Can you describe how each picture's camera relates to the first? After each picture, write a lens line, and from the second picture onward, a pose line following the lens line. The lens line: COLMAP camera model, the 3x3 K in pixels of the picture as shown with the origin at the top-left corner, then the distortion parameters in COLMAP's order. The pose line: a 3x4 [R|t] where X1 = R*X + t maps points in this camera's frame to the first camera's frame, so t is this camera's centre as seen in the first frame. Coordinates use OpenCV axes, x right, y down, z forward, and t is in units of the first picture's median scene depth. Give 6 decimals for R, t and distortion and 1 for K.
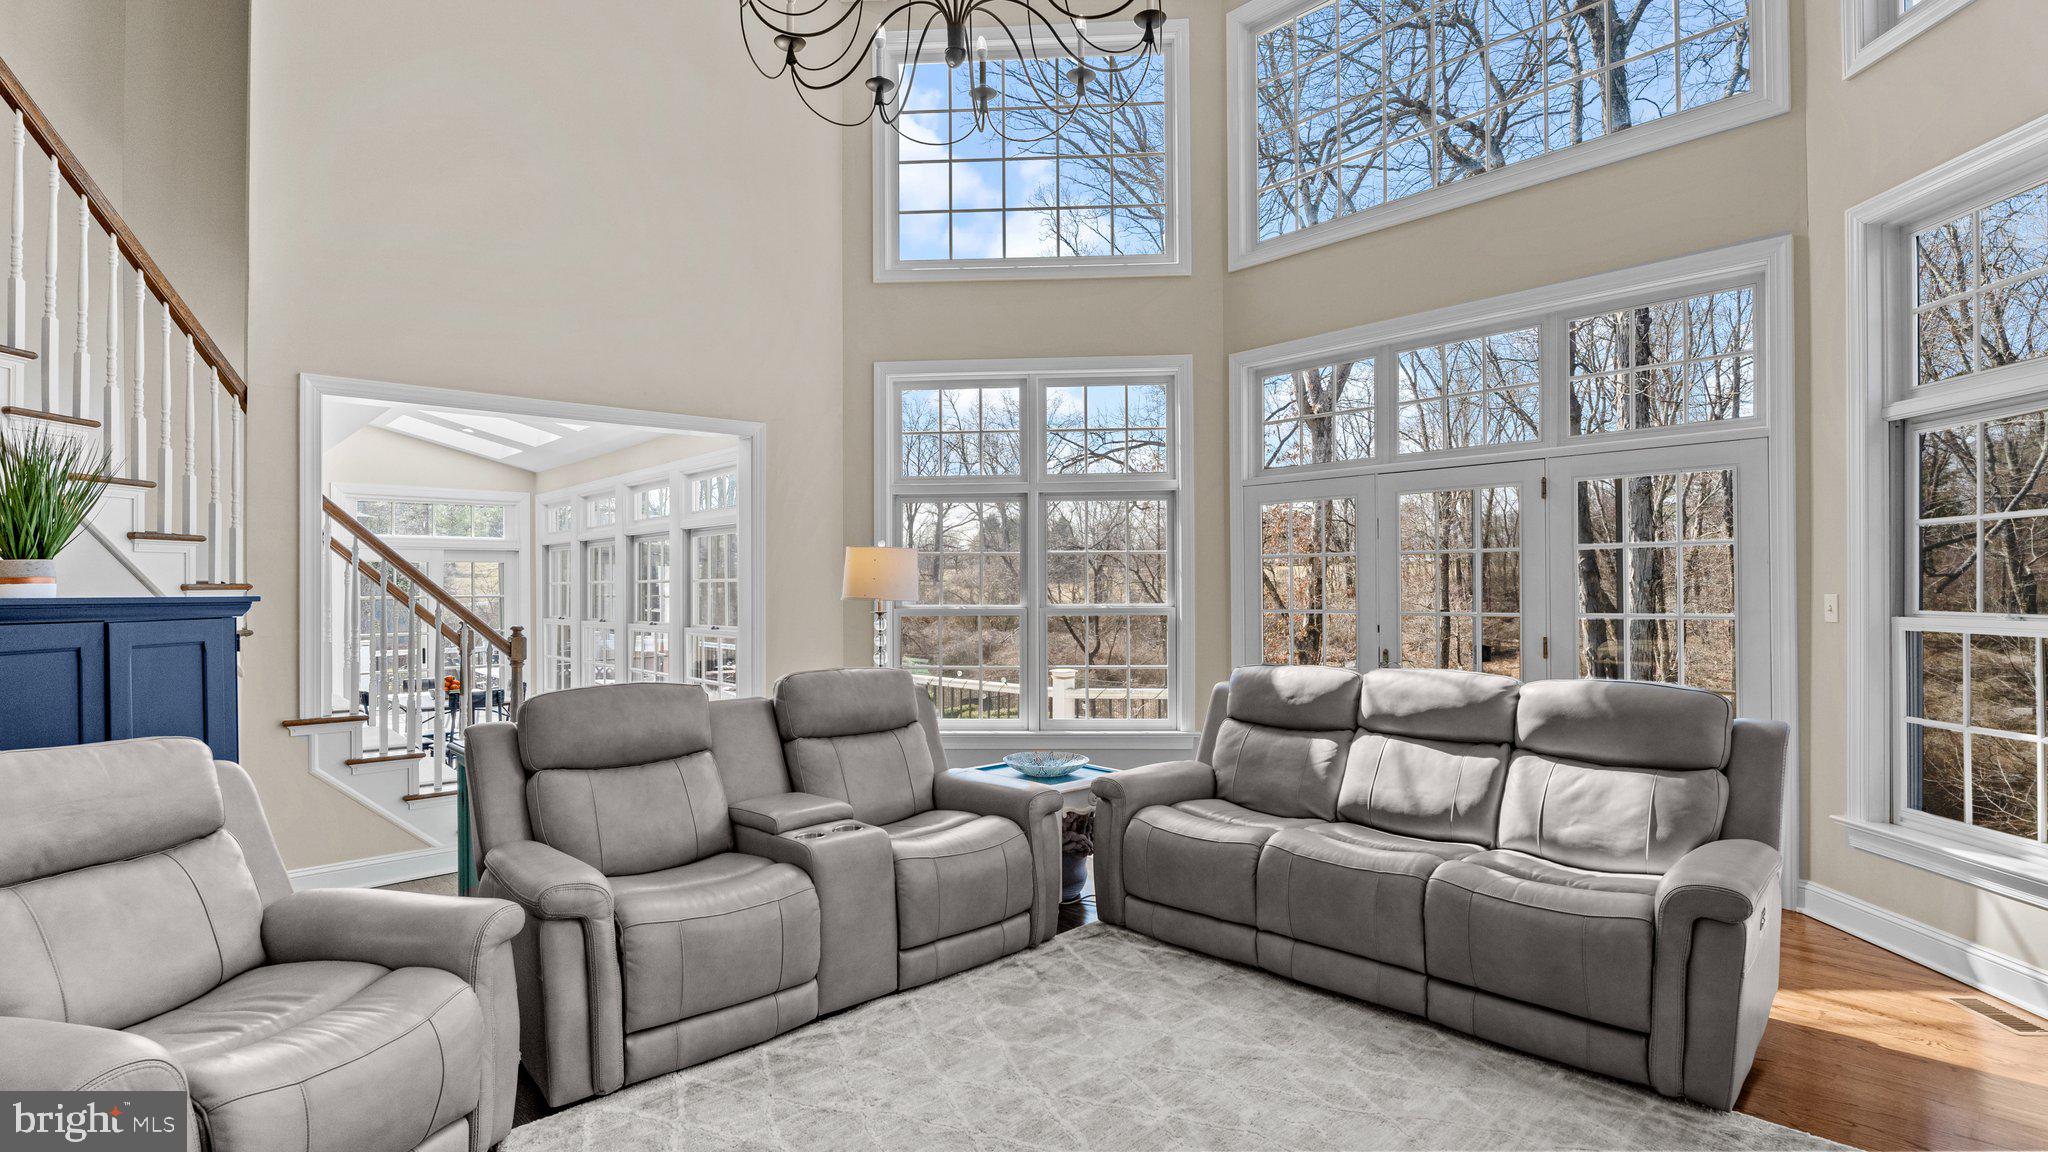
lens RADIAL K [[995.4, 0, 1035.0], [0, 995.4, 588.8], [0, 0, 1]] dist [-0.006738, 0.002966]
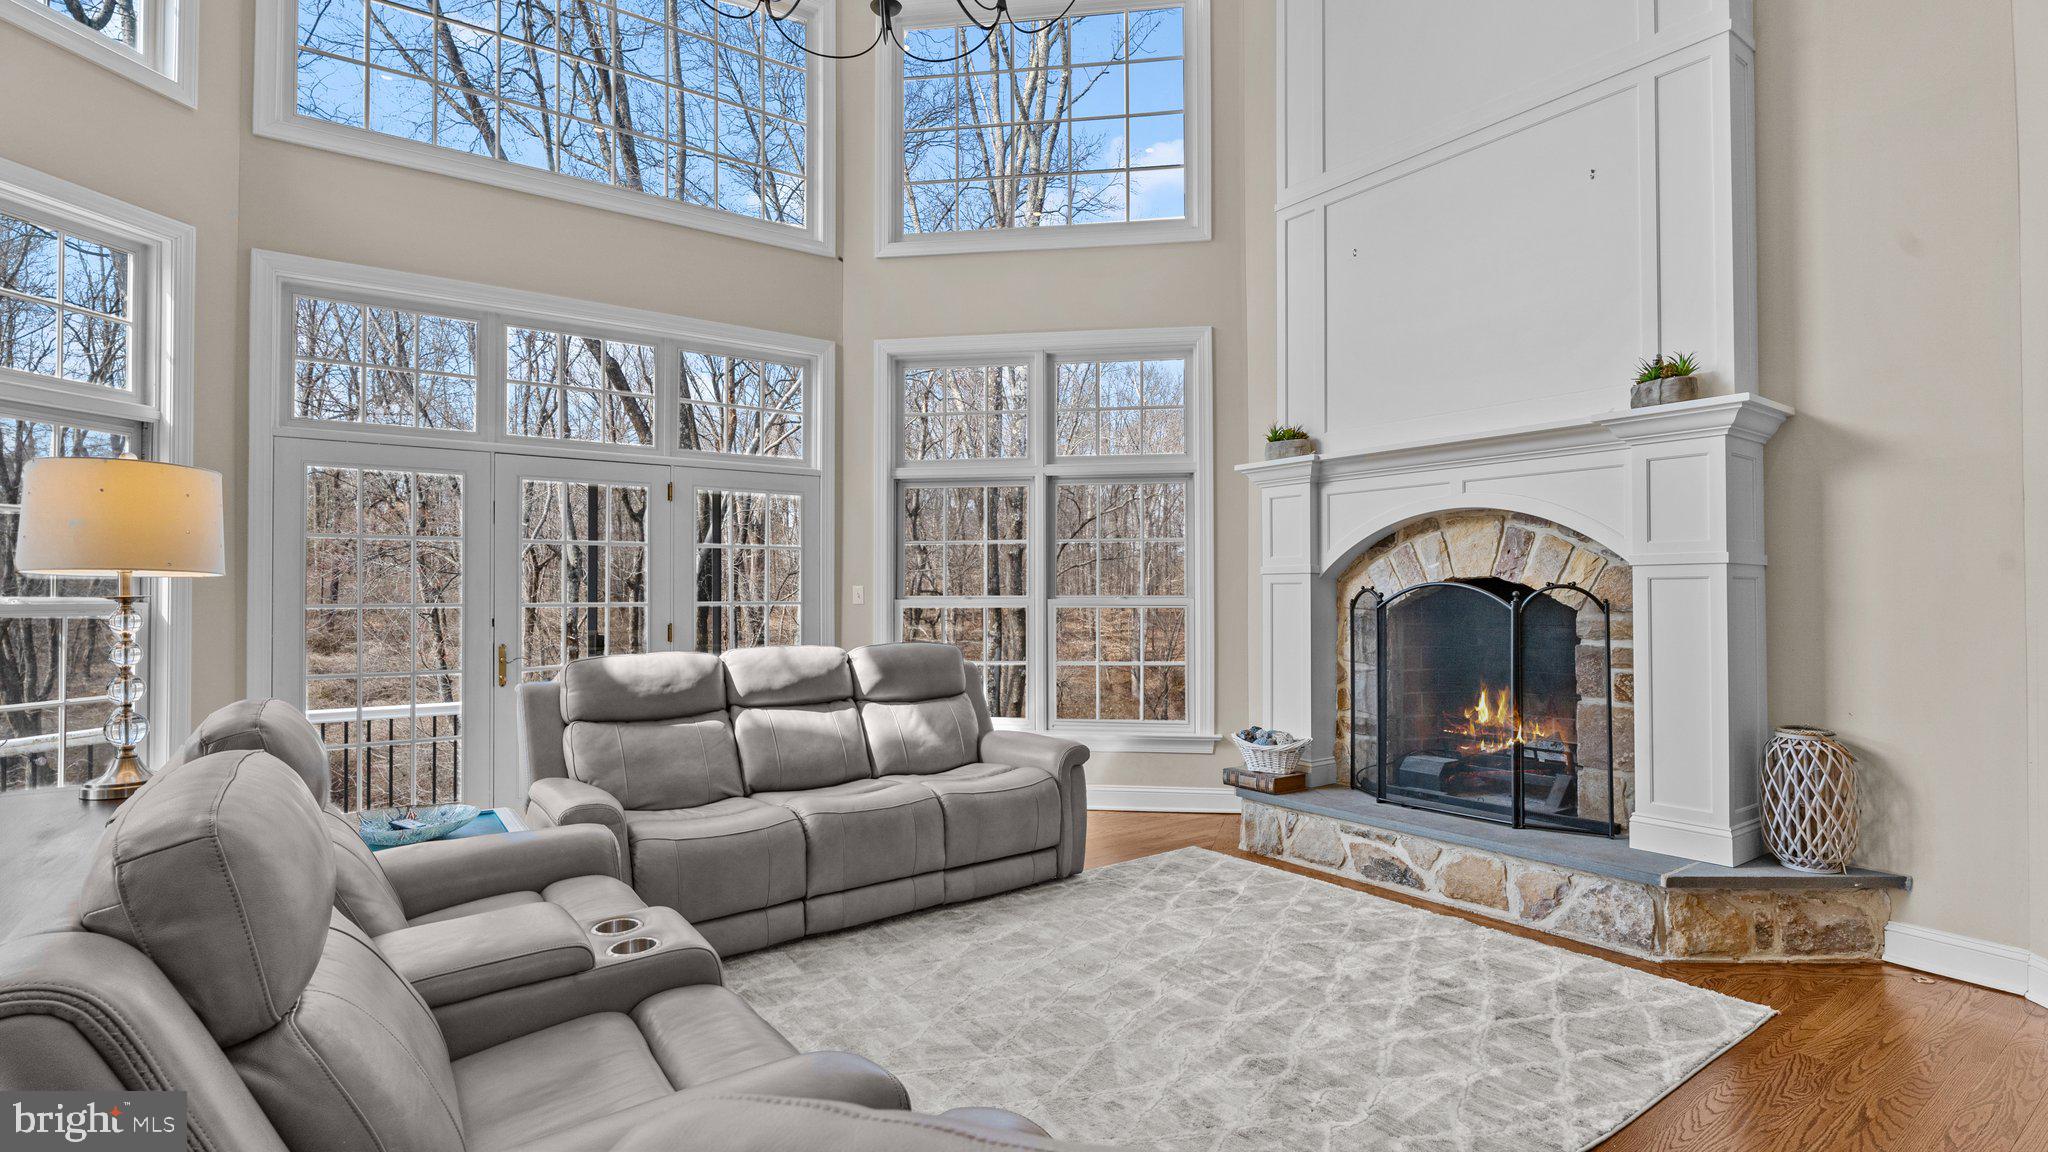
lens RADIAL K [[995.4, 0, 1018.8], [0, 995.4, 579.1], [0, 0, 1]] dist [-0.006738, 0.002966]
pose [[0.112421, 0.020870, 0.993441, -0.735732], [0.001151, 0.999776, -0.021134, 0.029329], [-0.993660, 0.003519, 0.112372, 0.619143]]
